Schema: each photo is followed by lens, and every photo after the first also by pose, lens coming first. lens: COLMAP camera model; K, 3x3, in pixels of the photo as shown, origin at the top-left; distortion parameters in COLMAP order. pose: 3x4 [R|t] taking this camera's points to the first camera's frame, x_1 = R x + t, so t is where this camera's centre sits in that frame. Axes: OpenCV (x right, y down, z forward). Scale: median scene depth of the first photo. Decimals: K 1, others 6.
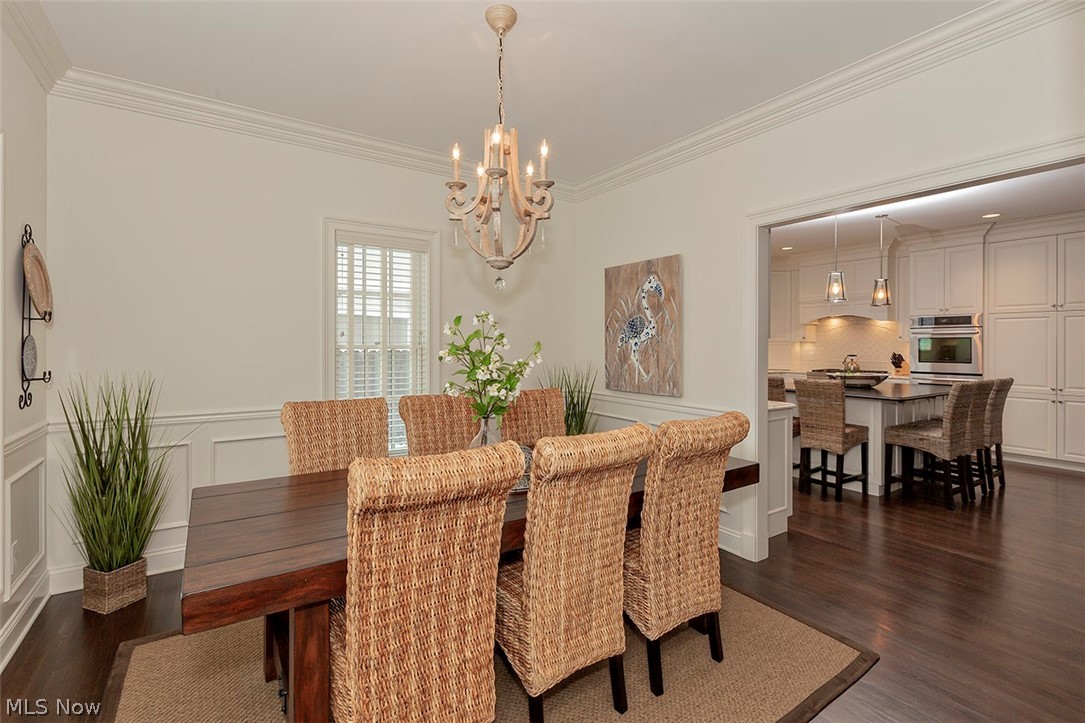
lens RADIAL K [[502.2, 0, 579.1], [0, 502.2, 343.4], [0, 0, 1]] dist [-0.025593, 0.000203]
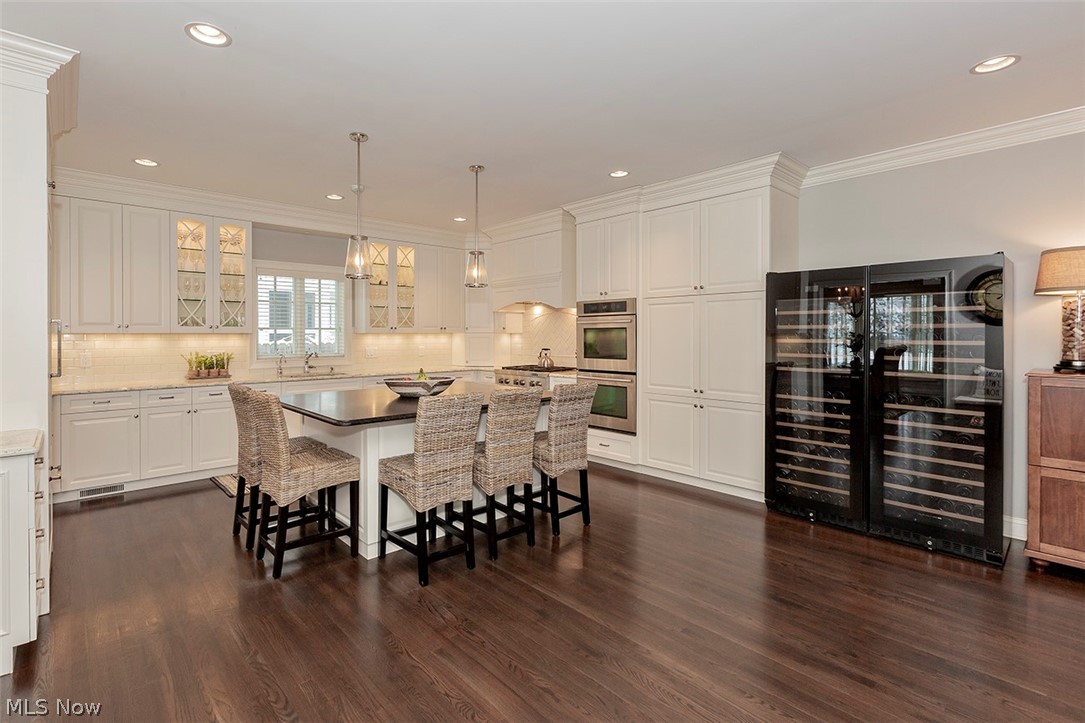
lens RADIAL K [[502.2, 0, 579.1], [0, 502.2, 343.4], [0, 0, 1]] dist [-0.025593, 0.000203]
pose [[0.980180, -0.005892, 0.198023, 0.546217], [0.002135, 0.999814, 0.019184, -0.001892], [-0.198099, -0.018381, 0.980010, 0.199051]]
